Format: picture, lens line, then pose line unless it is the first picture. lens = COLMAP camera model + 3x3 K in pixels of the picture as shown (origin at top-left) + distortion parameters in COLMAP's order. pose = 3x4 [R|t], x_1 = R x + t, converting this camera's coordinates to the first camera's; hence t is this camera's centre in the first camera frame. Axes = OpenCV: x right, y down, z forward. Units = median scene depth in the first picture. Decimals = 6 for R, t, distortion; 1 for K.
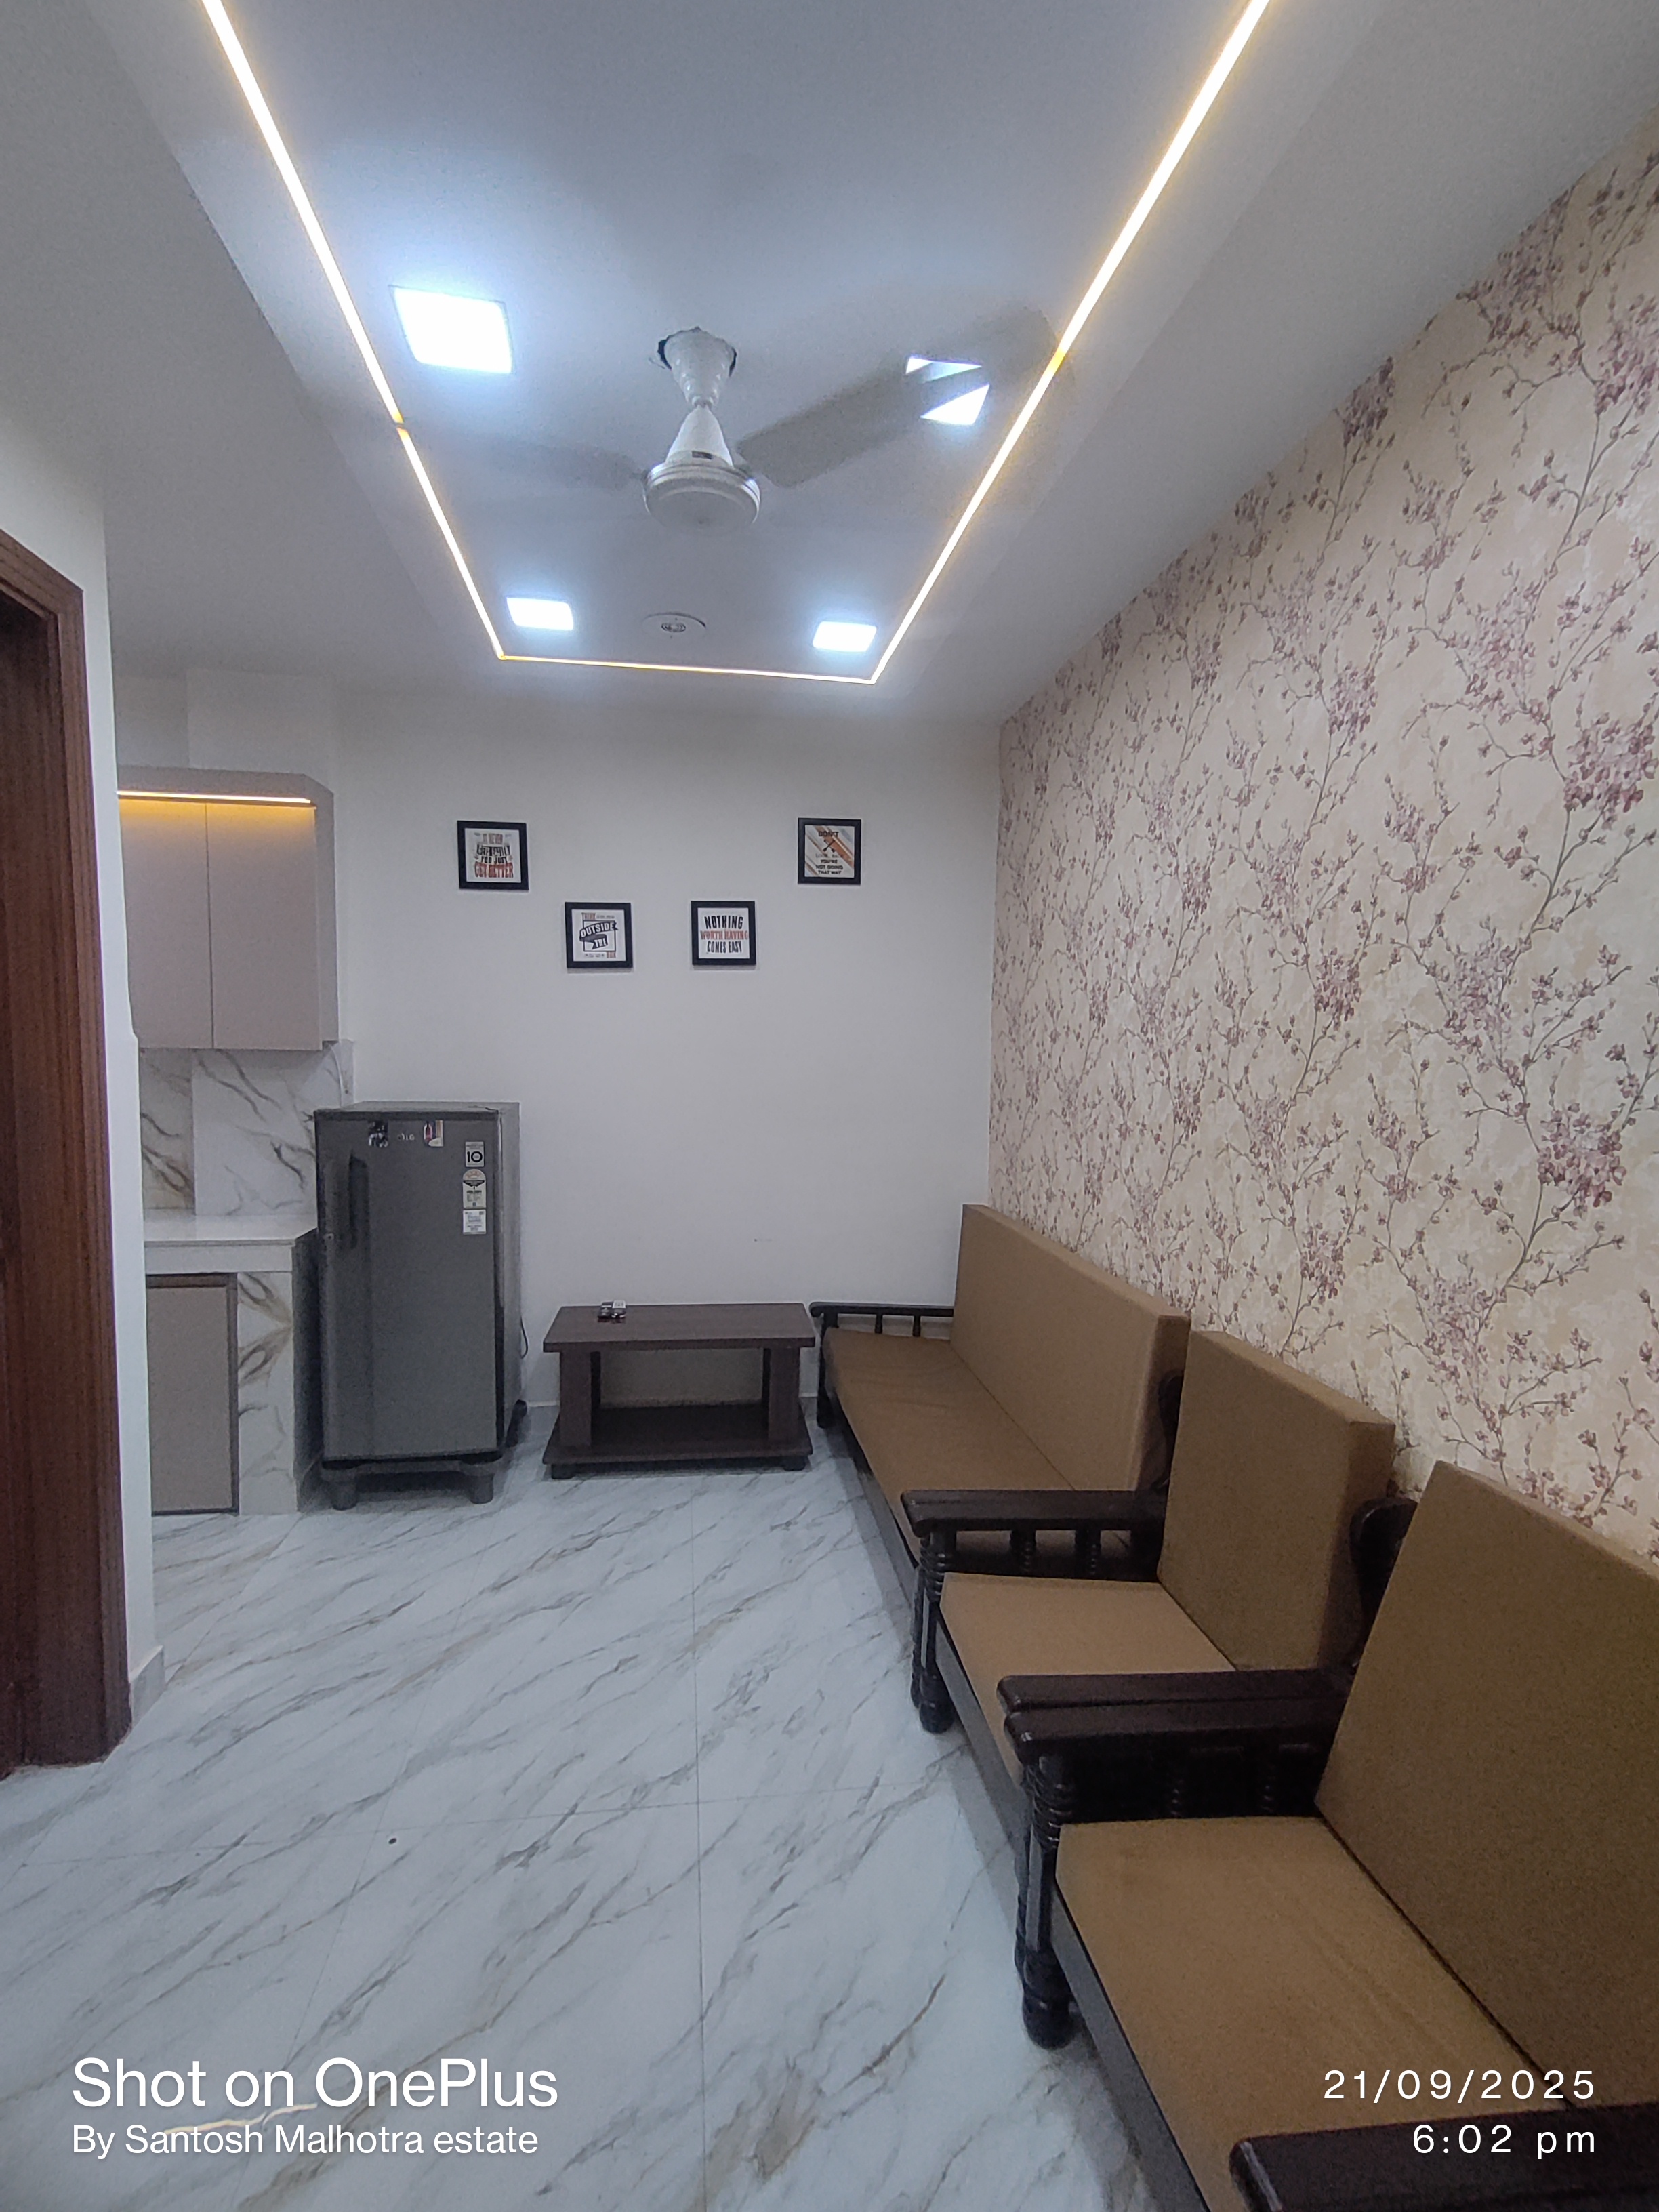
lens RADIAL K [[1021.7, 0, 822.4], [0, 1021.7, 1113.1], [0, 0, 1]] dist [0.016478, 0.000181]
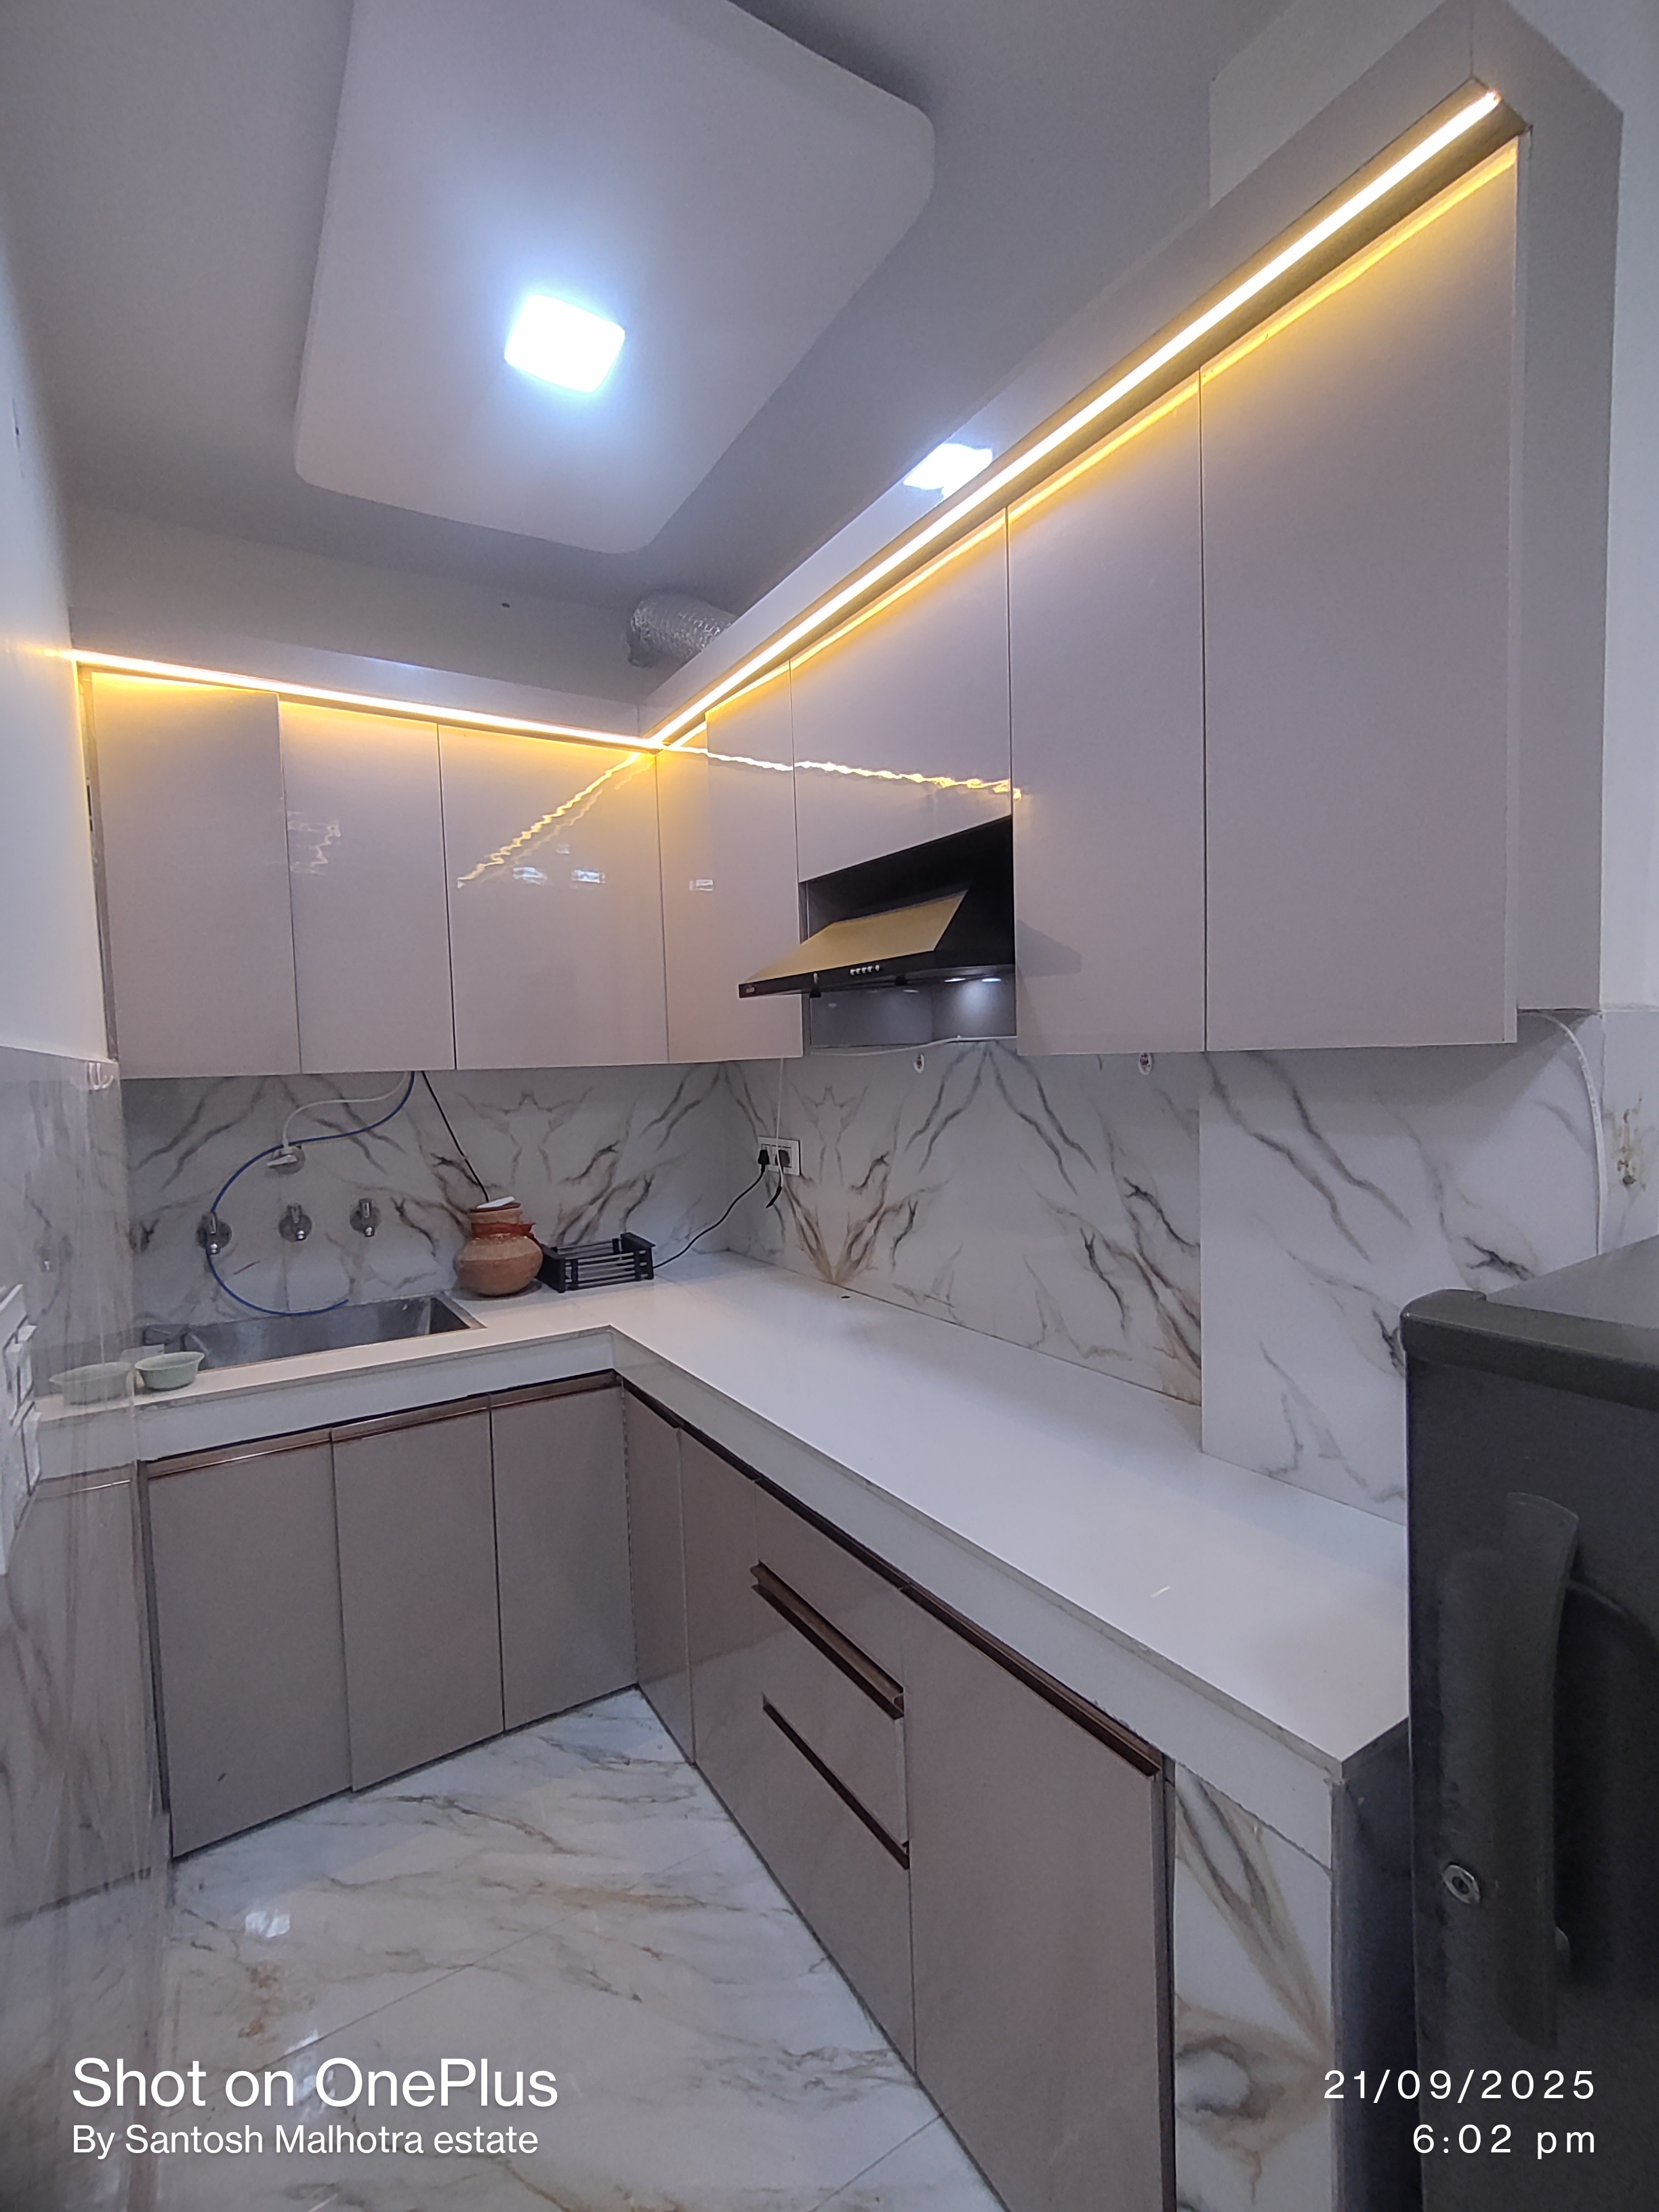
lens RADIAL K [[1021.7, 0, 822.4], [0, 1021.7, 1113.1], [0, 0, 1]] dist [0.016478, 0.000181]
pose [[0.401303, 0.031308, -0.915410, -0.320954], [-0.032779, 0.999266, 0.019806, -0.043911], [0.915359, 0.022058, 0.402035, 0.747381]]
